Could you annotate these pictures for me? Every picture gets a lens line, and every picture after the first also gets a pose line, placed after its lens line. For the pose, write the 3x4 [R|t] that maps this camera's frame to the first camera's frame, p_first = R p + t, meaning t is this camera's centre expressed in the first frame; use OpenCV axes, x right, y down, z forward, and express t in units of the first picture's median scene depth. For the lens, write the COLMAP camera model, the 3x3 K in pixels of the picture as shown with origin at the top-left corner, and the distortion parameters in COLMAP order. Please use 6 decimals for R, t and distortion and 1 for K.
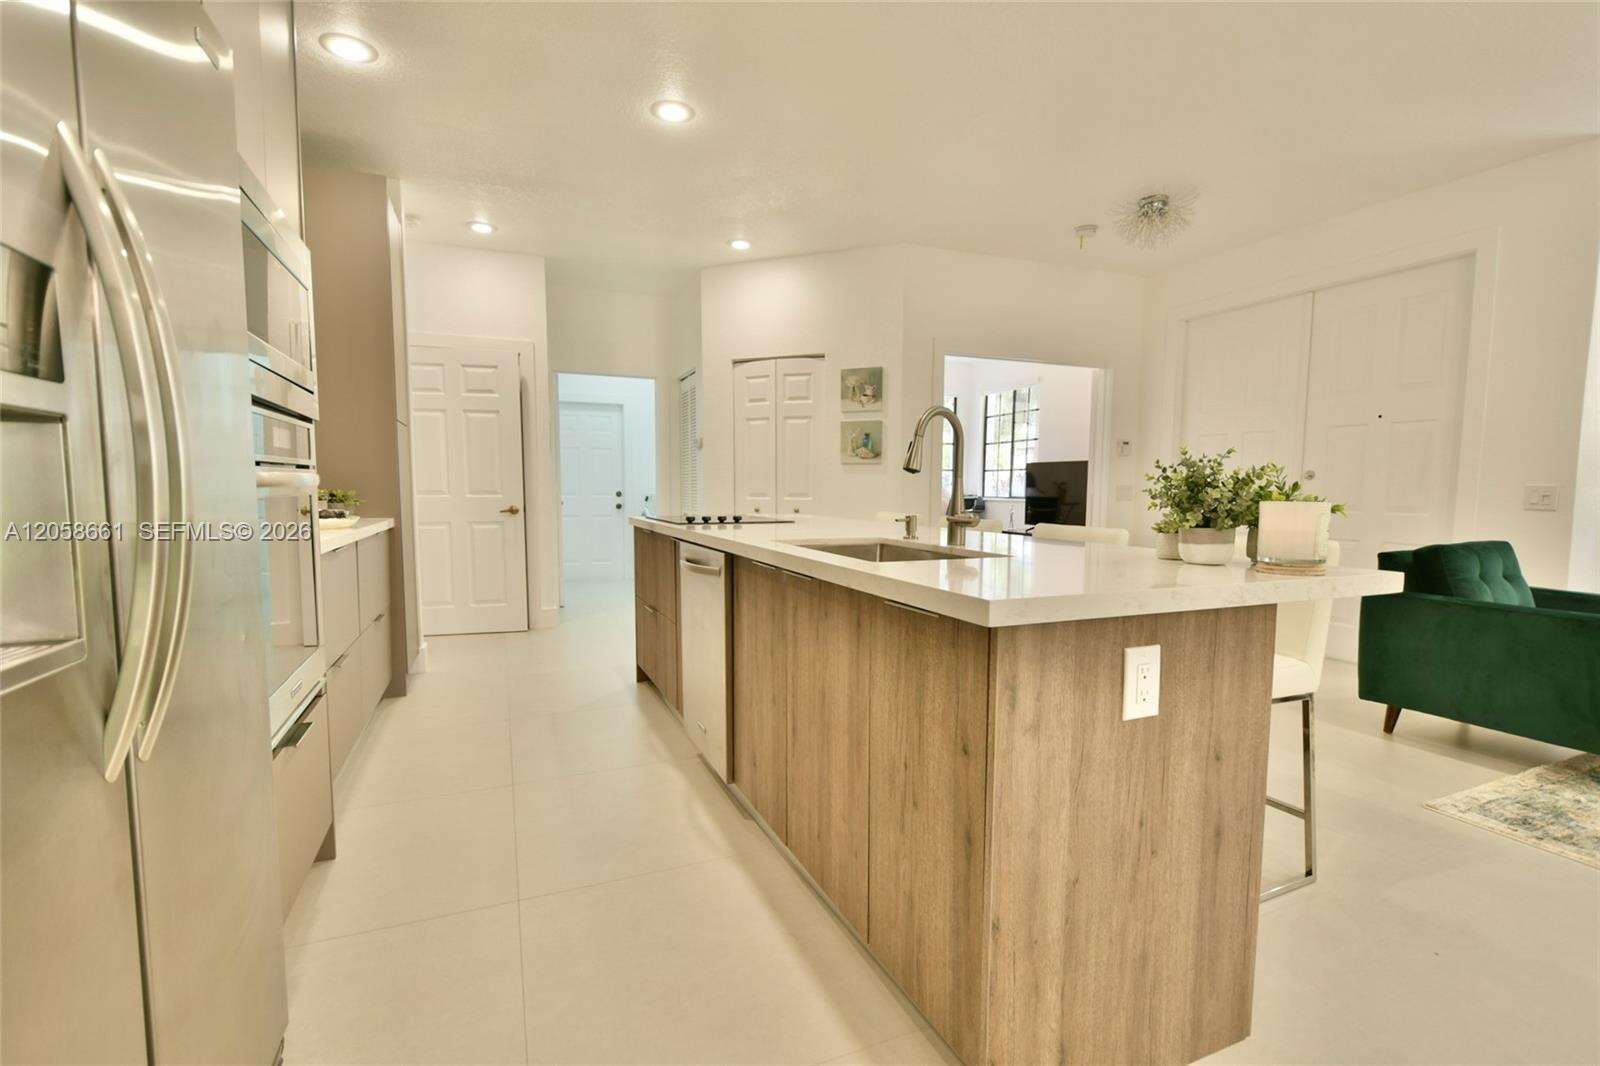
lens RADIAL K [[730.6, 0, 805.6], [0, 730.6, 549.2], [0, 0, 1]] dist [0.001858, -0.000017]
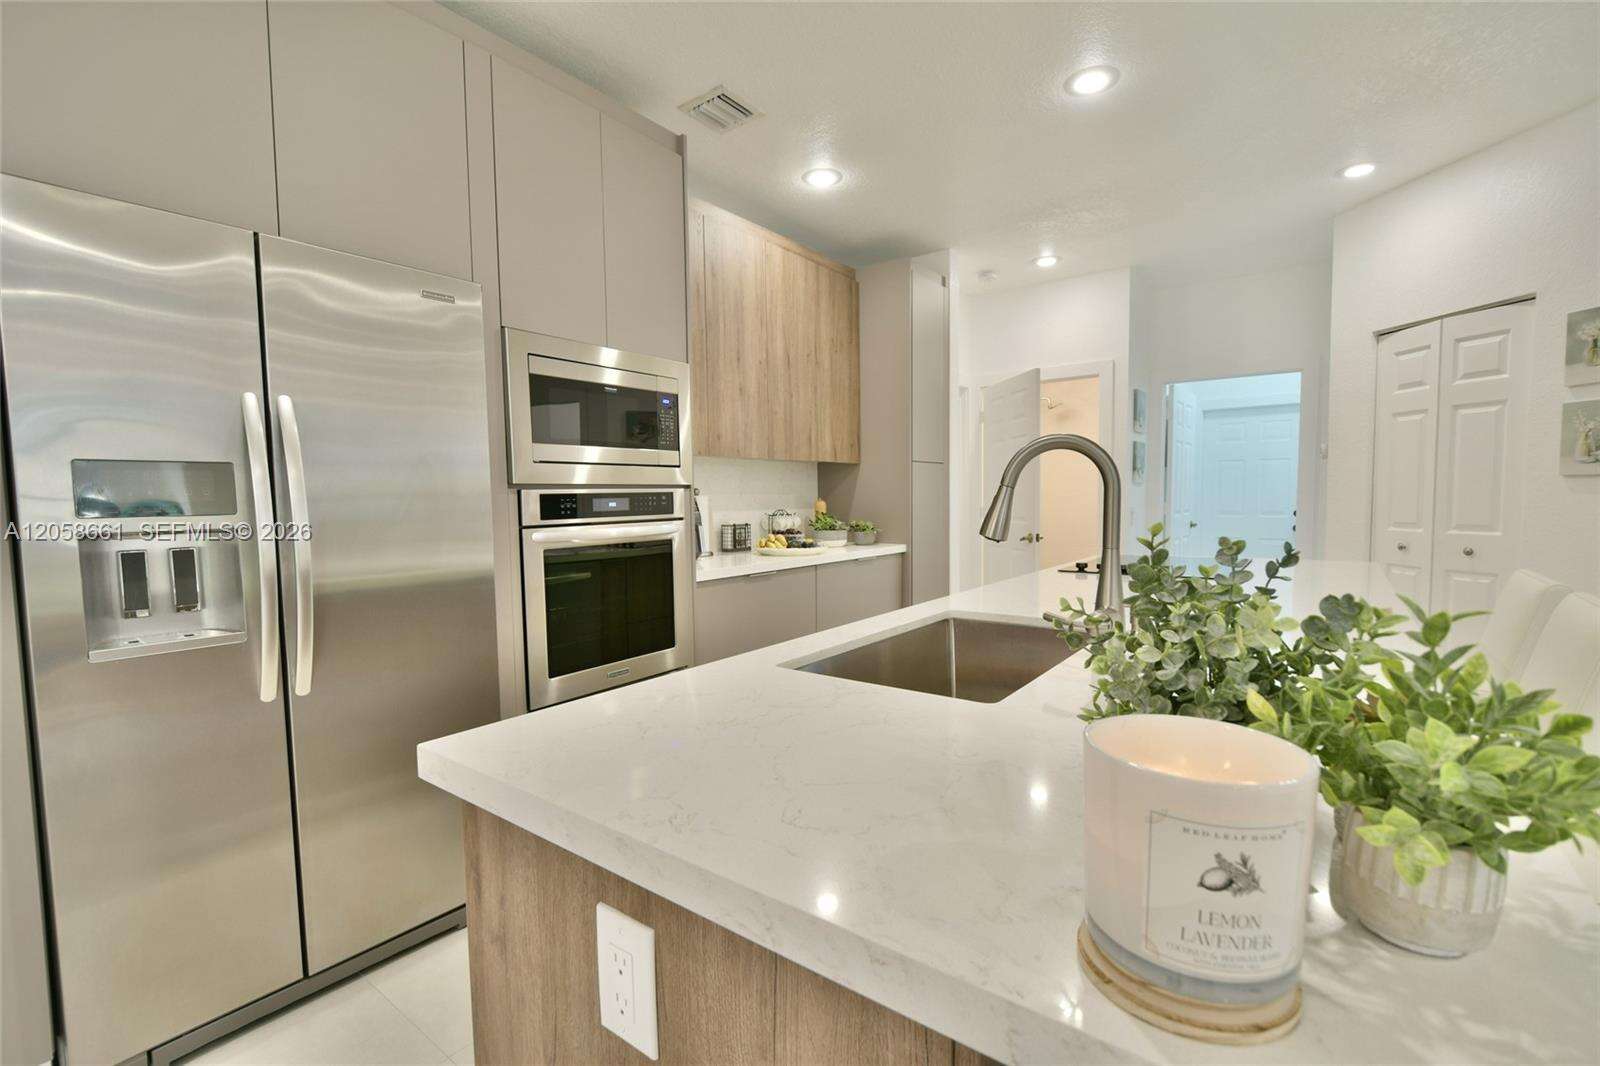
lens RADIAL K [[701.6, 0, 805.6], [0, 701.6, 547.0], [0, 0, 1]] dist [0.005454, -0.005787]
pose [[0.489289, 0.054364, -0.870426, 0.243647], [-0.057992, 0.997874, 0.029725, -0.043376], [0.870192, 0.035934, 0.491401, 0.209861]]
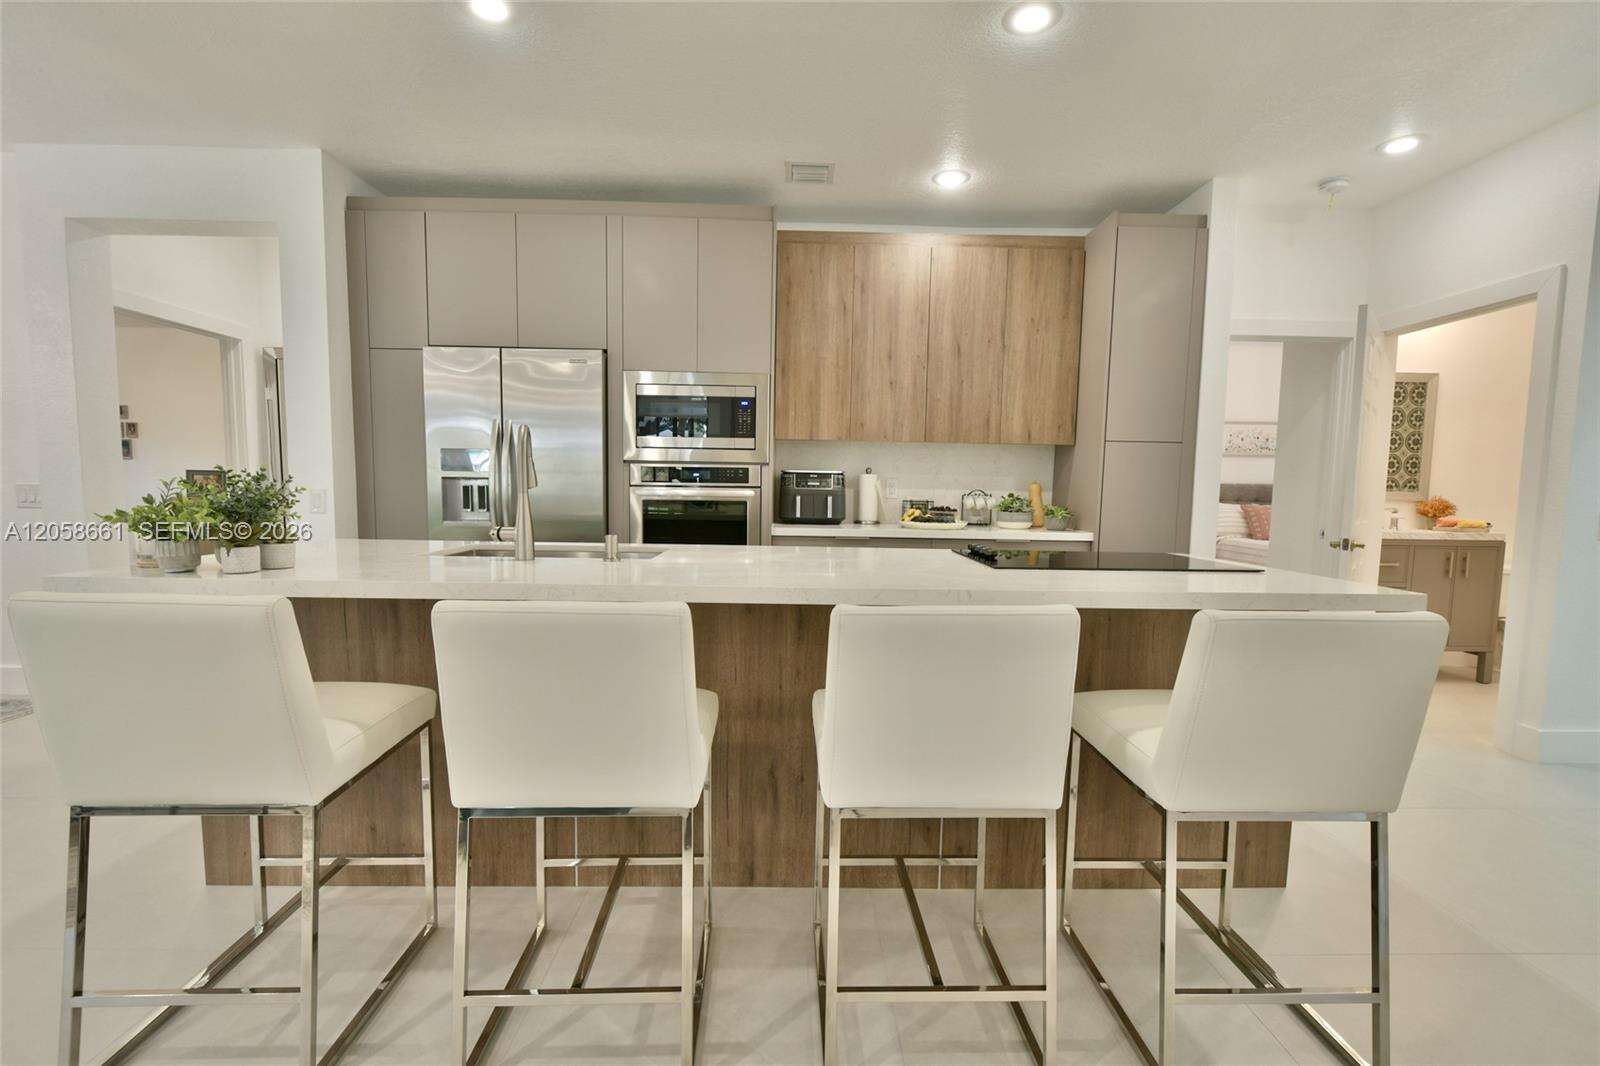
lens RADIAL K [[701.6, 0, 805.6], [0, 701.6, 547.0], [0, 0, 1]] dist [0.005454, -0.005787]
pose [[-0.390103, 0.068625, -0.918210, 0.380961], [-0.094816, 0.988924, 0.114193, -0.068219], [0.915876, 0.131608, -0.379275, 0.683844]]
